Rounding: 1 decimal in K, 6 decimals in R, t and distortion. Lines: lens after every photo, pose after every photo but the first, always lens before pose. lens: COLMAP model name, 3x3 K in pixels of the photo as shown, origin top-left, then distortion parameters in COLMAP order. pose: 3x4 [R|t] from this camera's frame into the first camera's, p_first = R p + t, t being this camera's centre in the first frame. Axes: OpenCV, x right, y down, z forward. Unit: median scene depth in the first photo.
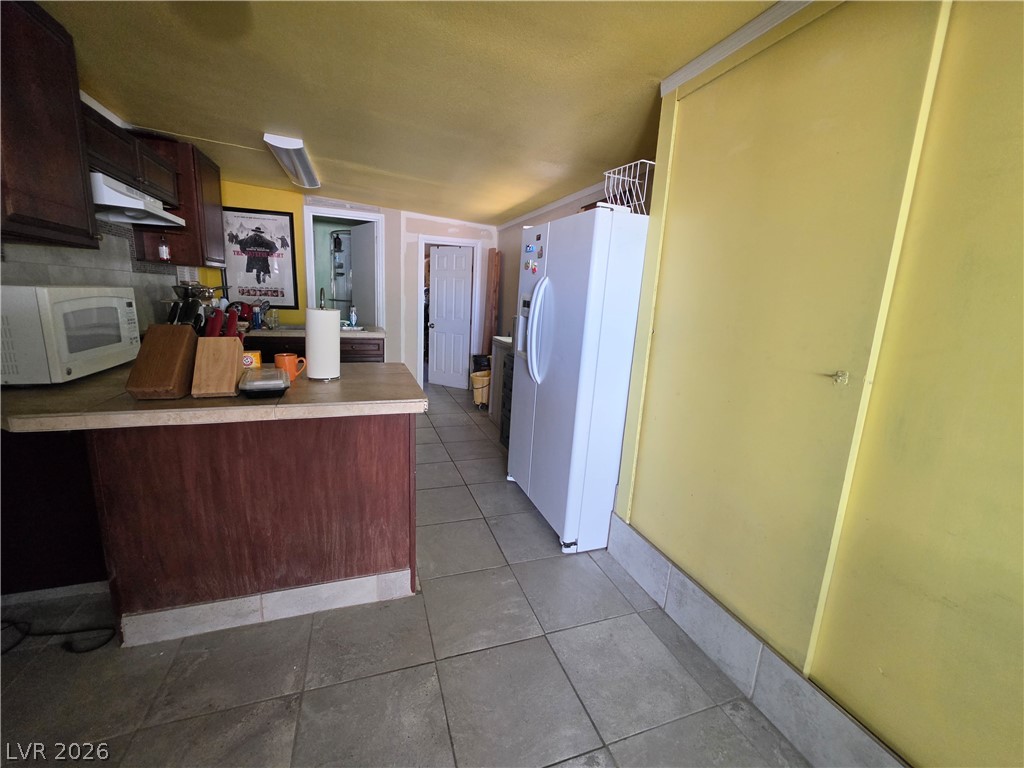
lens RADIAL K [[416.8, 0, 510.3], [0, 416.8, 379.7], [0, 0, 1]] dist [-0.005391, 0.000869]
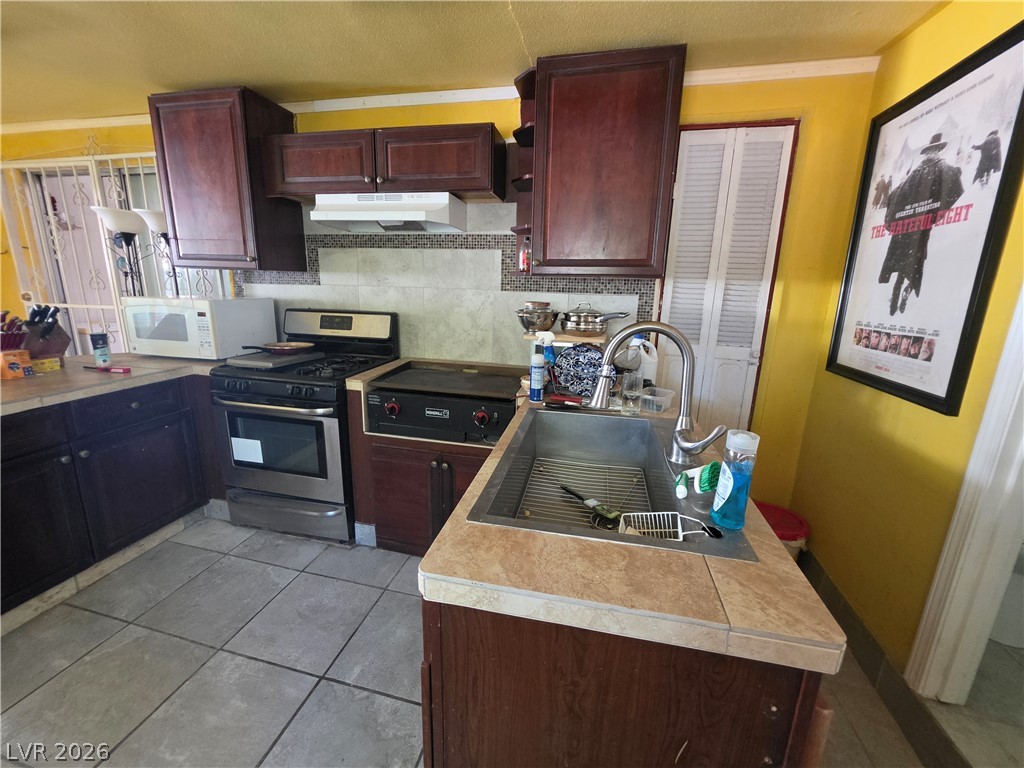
lens RADIAL K [[416.8, 0, 504.2], [0, 416.8, 376.6], [0, 0, 1]] dist [-0.005391, 0.000869]
pose [[-0.553693, 0.120271, -0.823990, -0.154117], [-0.213539, 0.935919, 0.280100, -0.211884], [0.804876, 0.331044, -0.492529, 0.931716]]
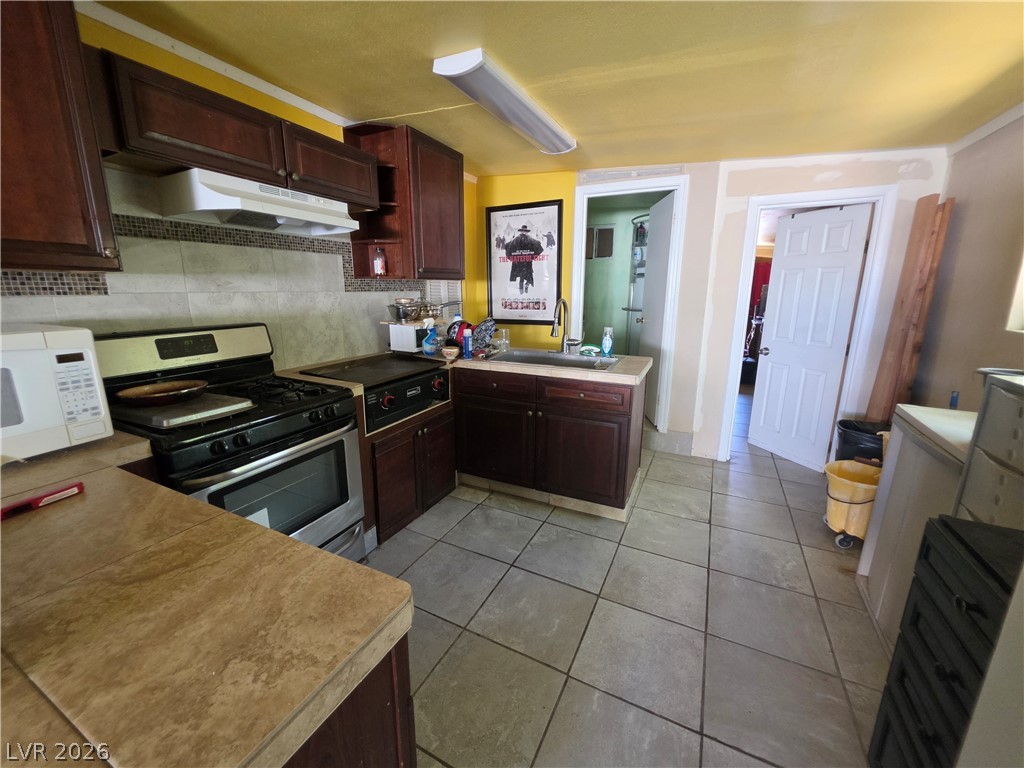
lens RADIAL K [[416.8, 0, 503.2], [0, 416.8, 378.6], [0, 0, 1]] dist [-0.005391, 0.000869]
pose [[0.683129, 0.107467, -0.722347, -0.012908], [-0.108979, 0.993040, 0.044677, -0.097854], [0.722121, 0.048201, 0.690086, 0.411575]]
